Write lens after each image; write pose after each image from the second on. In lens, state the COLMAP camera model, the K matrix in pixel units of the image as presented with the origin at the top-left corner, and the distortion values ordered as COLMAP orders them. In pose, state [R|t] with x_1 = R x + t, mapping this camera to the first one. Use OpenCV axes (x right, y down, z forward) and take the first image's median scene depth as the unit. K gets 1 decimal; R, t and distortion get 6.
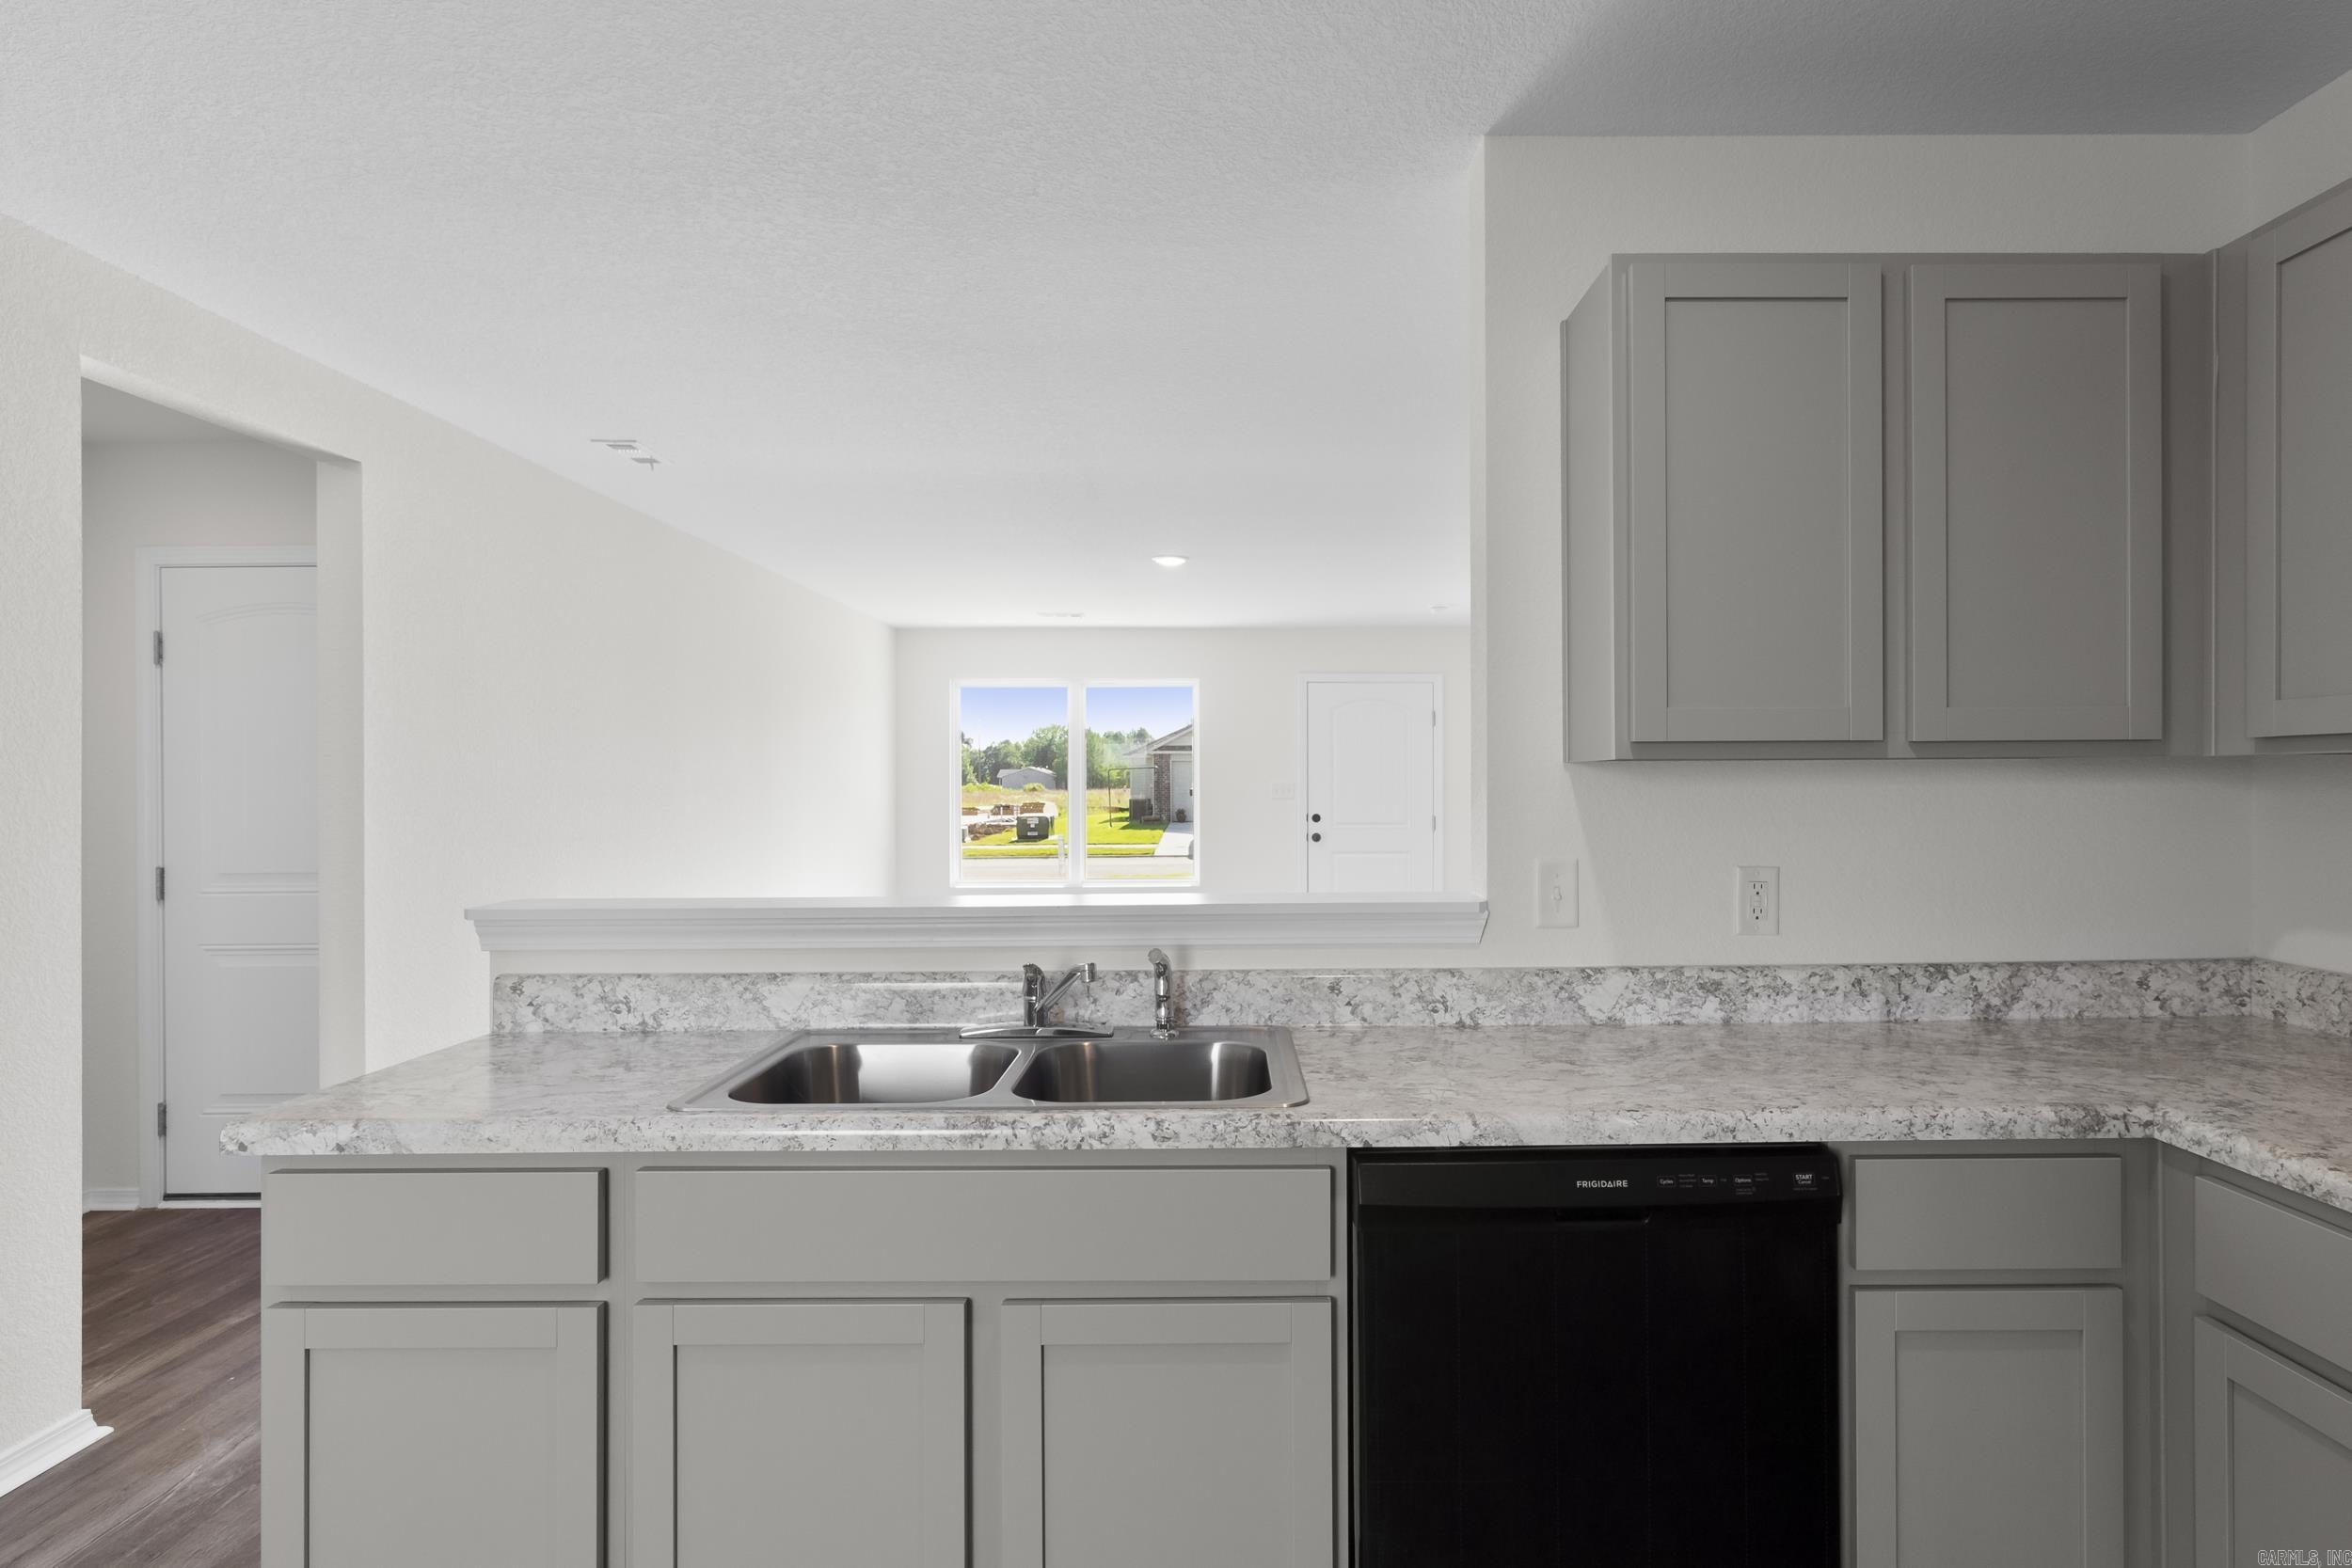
lens RADIAL K [[1338.6, 0, 1221.6], [0, 1338.6, 779.0], [0, 0, 1]] dist [0.005154, 0.000753]
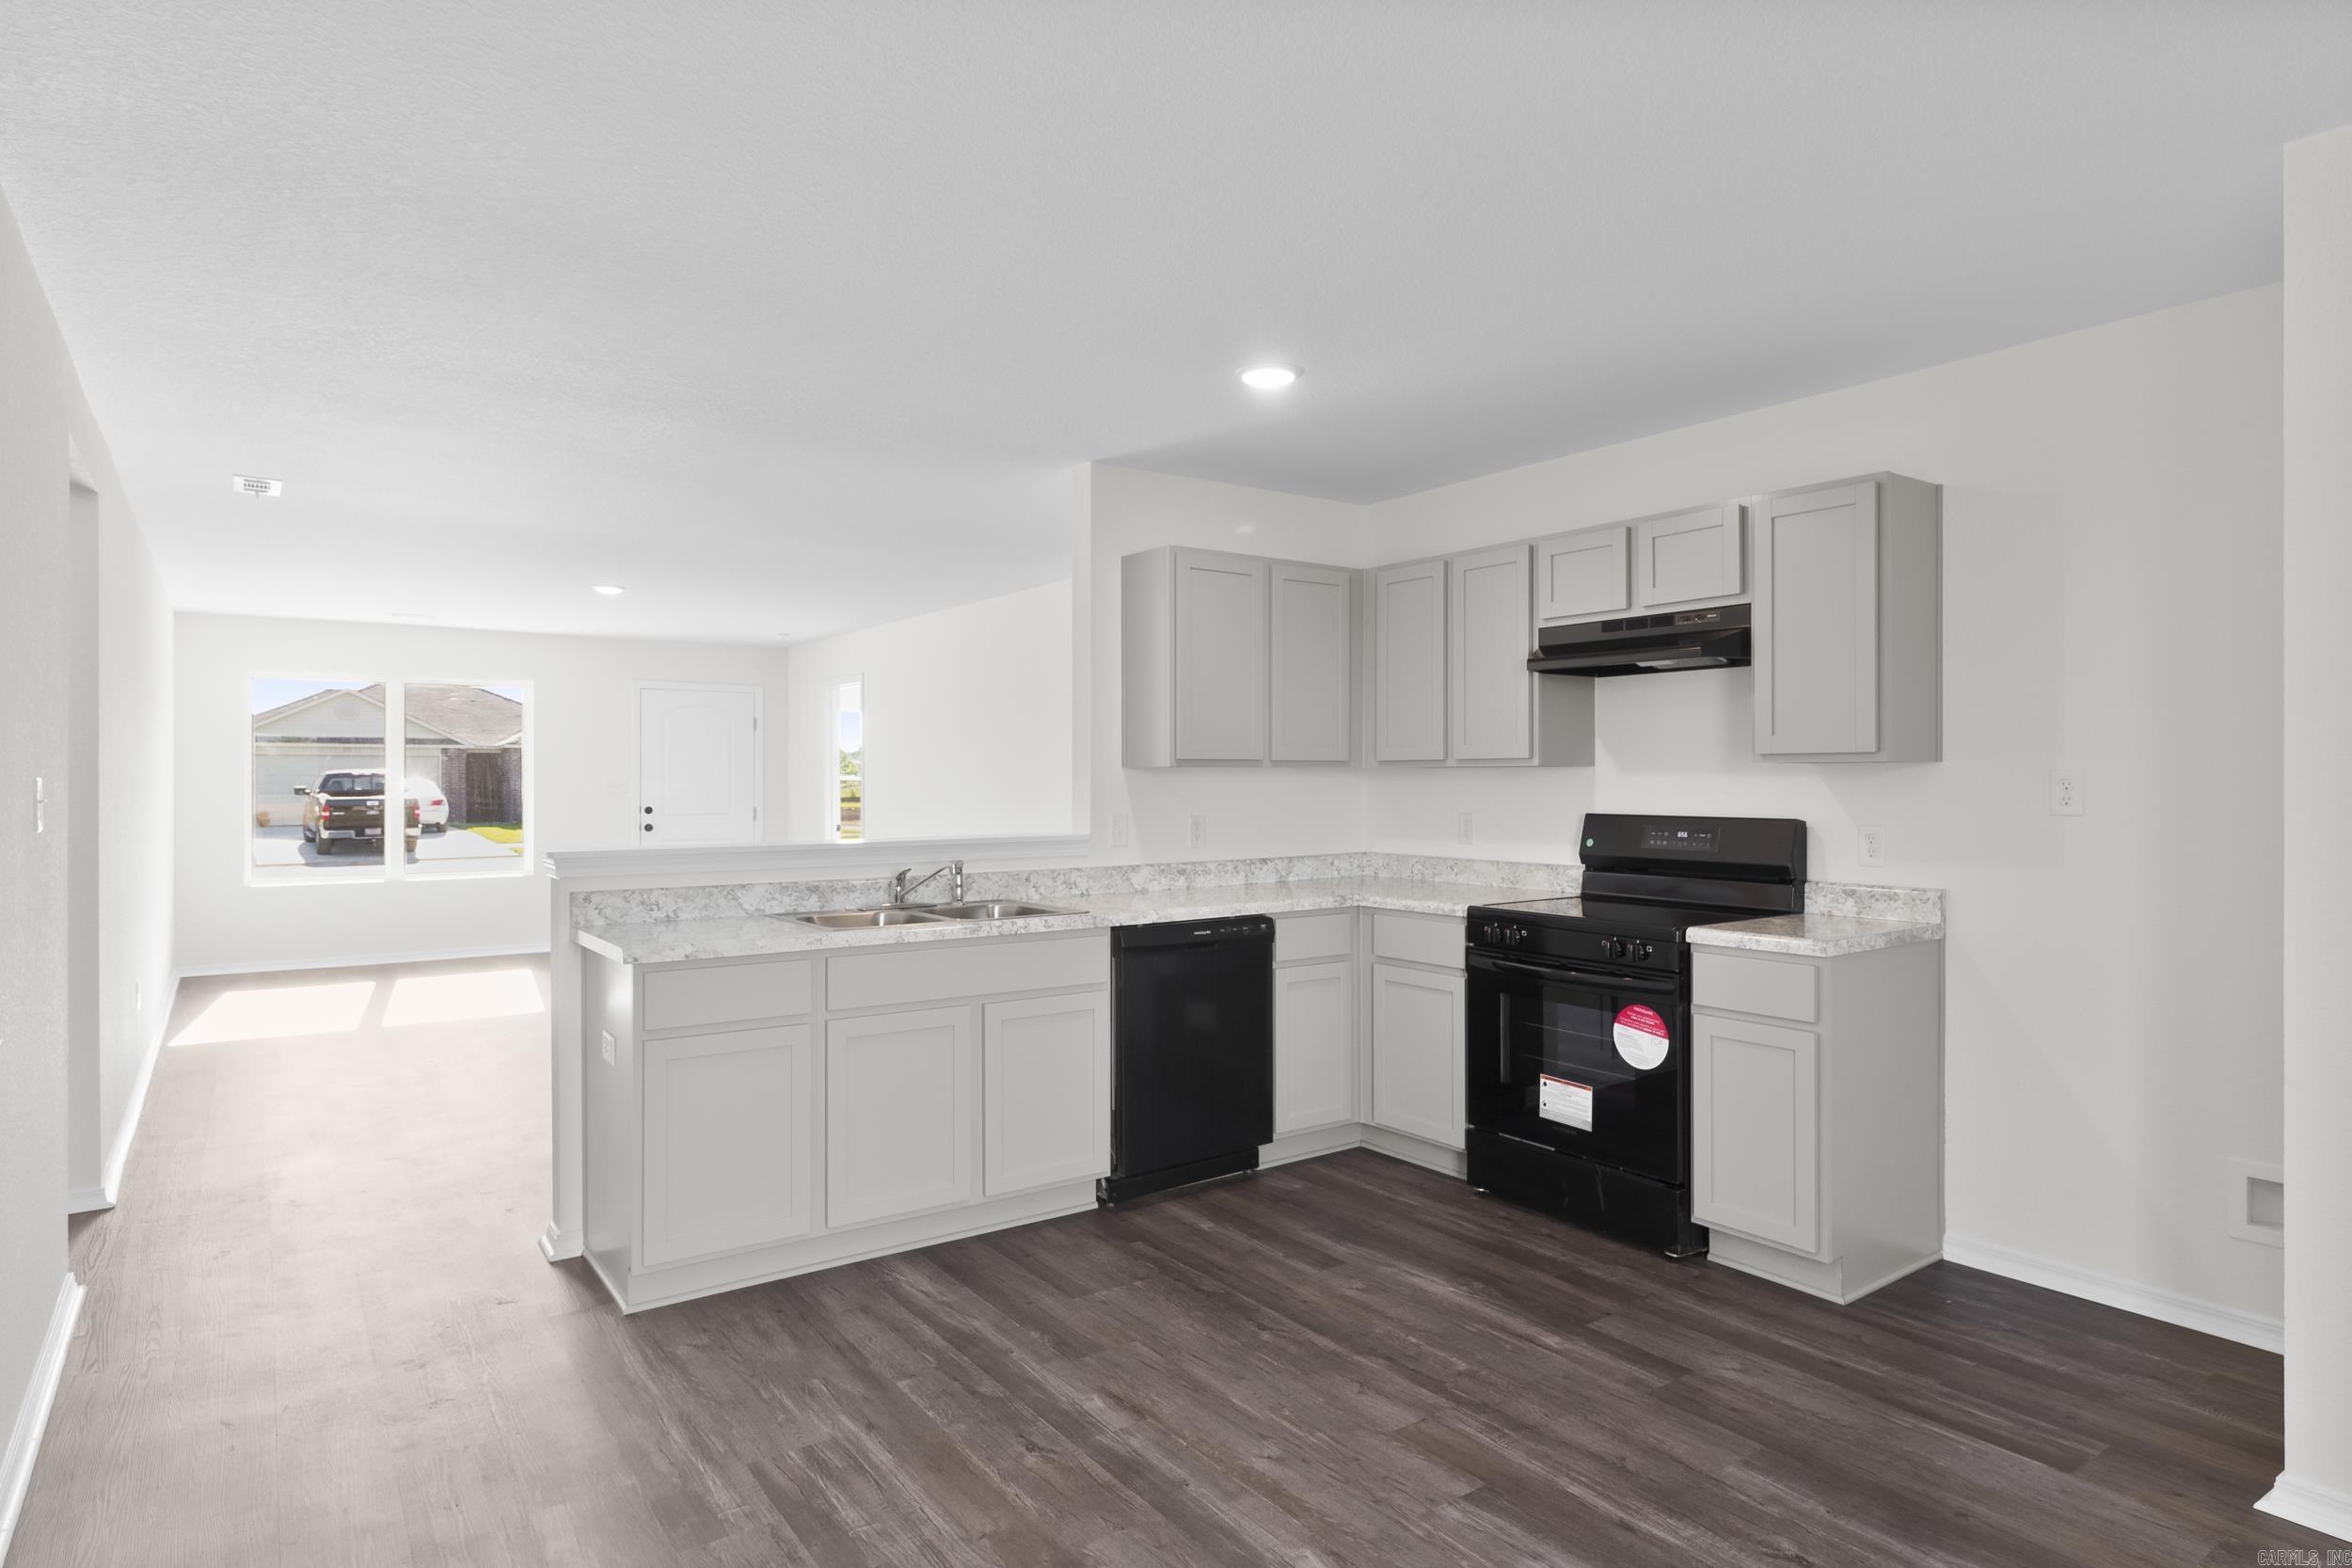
lens RADIAL K [[1338.6, 0, 1221.6], [0, 1338.6, 779.0], [0, 0, 1]] dist [0.005154, 0.000753]
pose [[0.806858, 0.002721, 0.590739, -0.869196], [-0.003675, 0.999993, 0.000413, 0.004724], [-0.590734, -0.002504, 0.806862, -0.787934]]
